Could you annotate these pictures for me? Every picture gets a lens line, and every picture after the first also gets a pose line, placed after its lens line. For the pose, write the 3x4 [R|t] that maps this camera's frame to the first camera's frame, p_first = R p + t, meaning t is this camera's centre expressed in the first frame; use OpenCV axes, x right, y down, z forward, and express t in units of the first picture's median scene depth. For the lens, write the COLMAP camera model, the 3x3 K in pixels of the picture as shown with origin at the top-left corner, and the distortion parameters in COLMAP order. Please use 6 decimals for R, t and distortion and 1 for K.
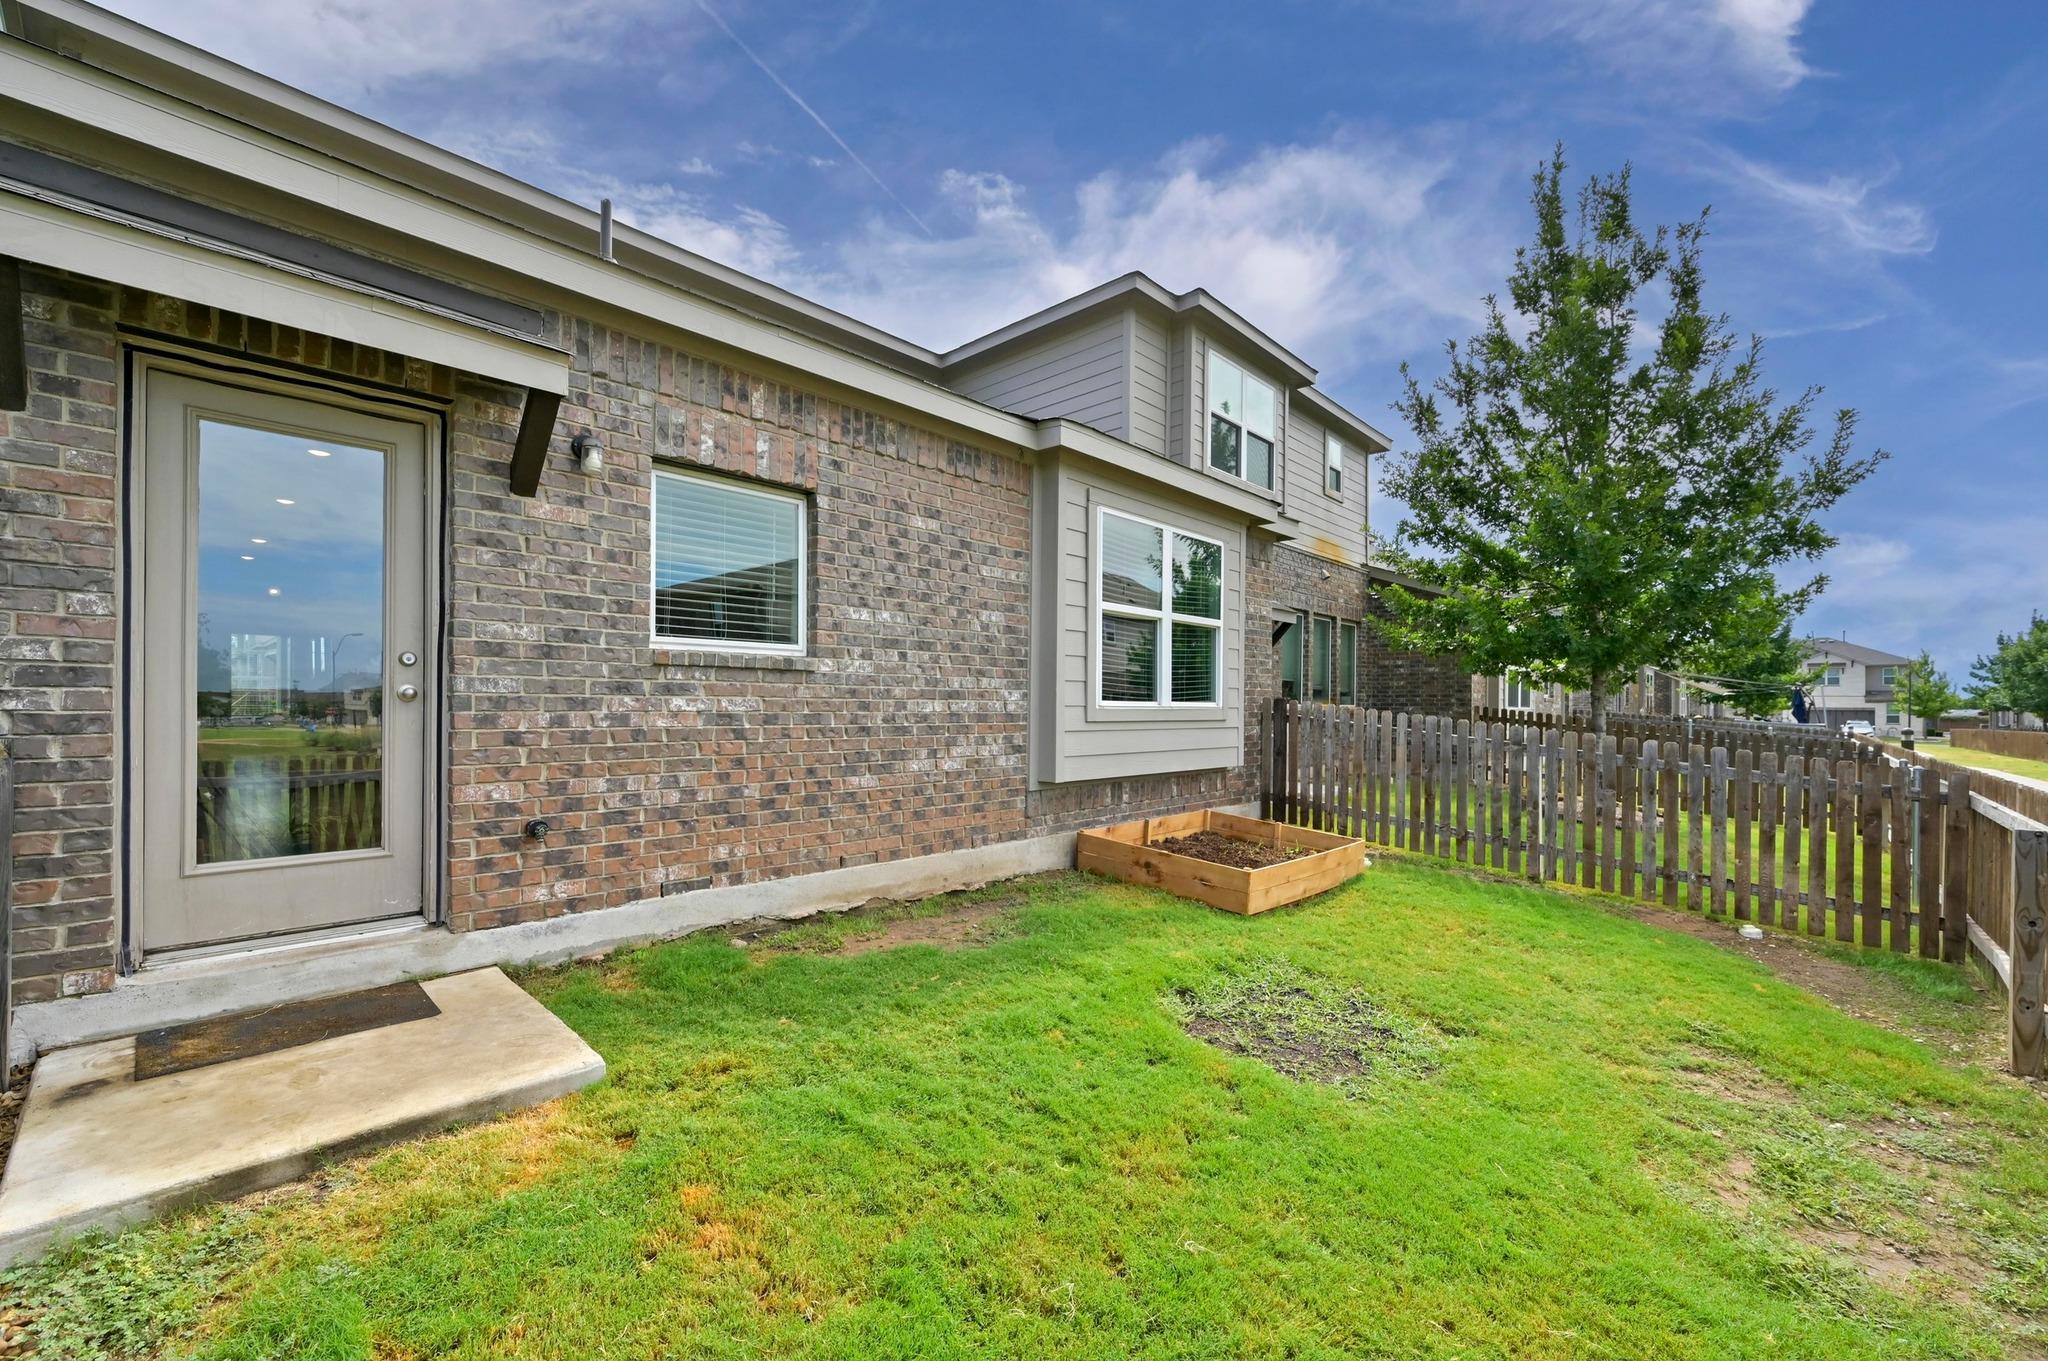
lens RADIAL K [[813.0, 0, 1031.5], [0, 813.0, 697.4], [0, 0, 1]] dist [-0.002227, -0.000107]
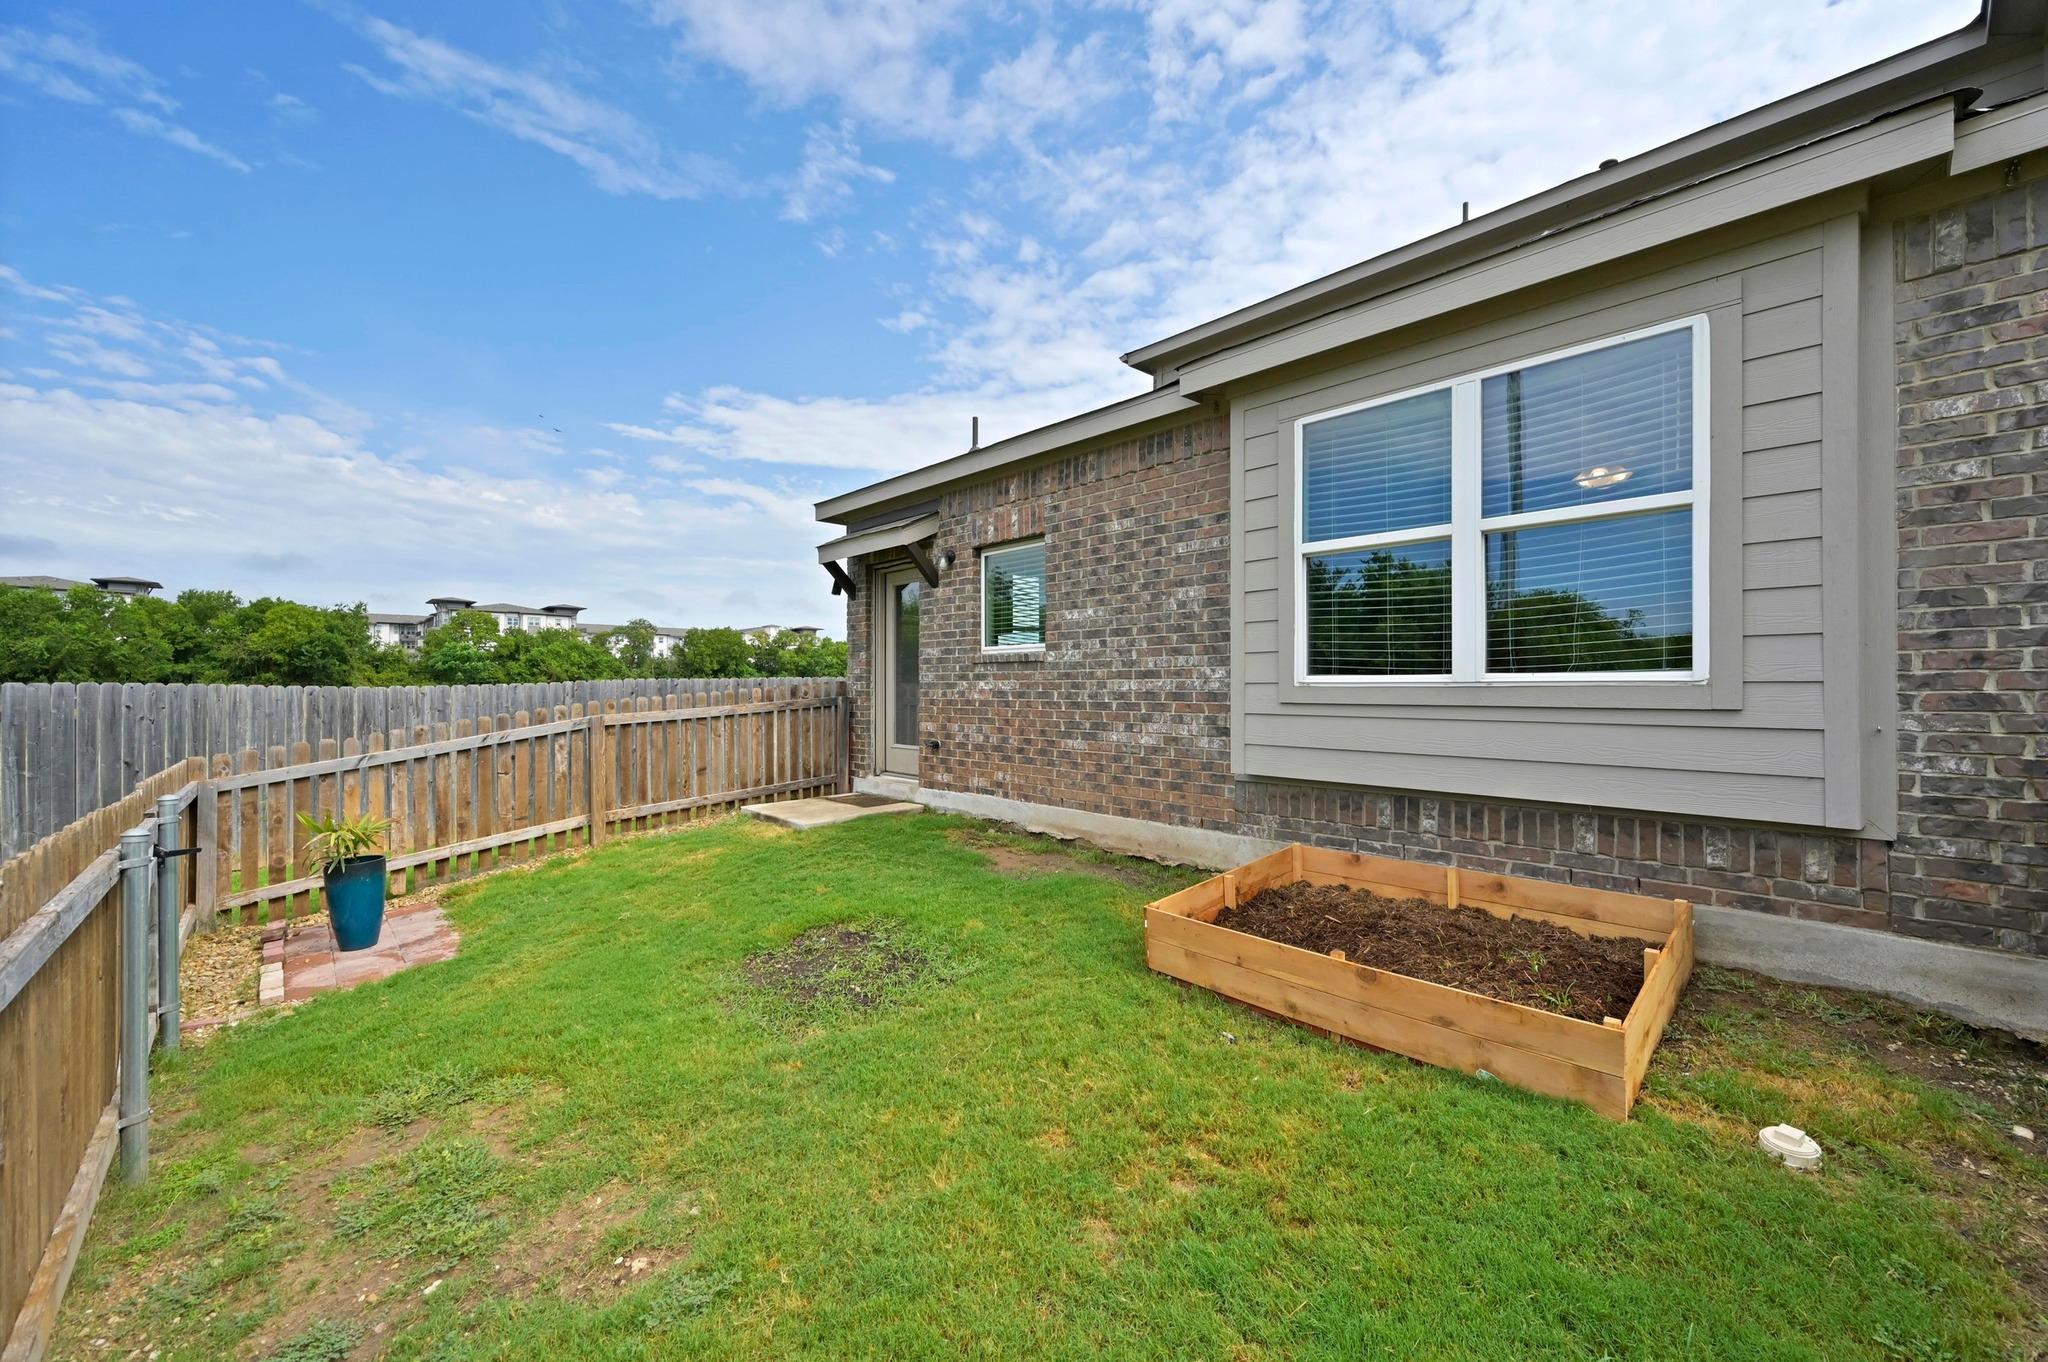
lens RADIAL K [[813.0, 0, 1033.5], [0, 813.0, 696.6], [0, 0, 1]] dist [-0.002227, -0.000107]
pose [[-0.061460, -0.011631, -0.998042, 0.979747], [-0.004586, 0.999925, -0.011370, 0.039225], [0.998099, 0.003878, -0.061509, 0.919753]]
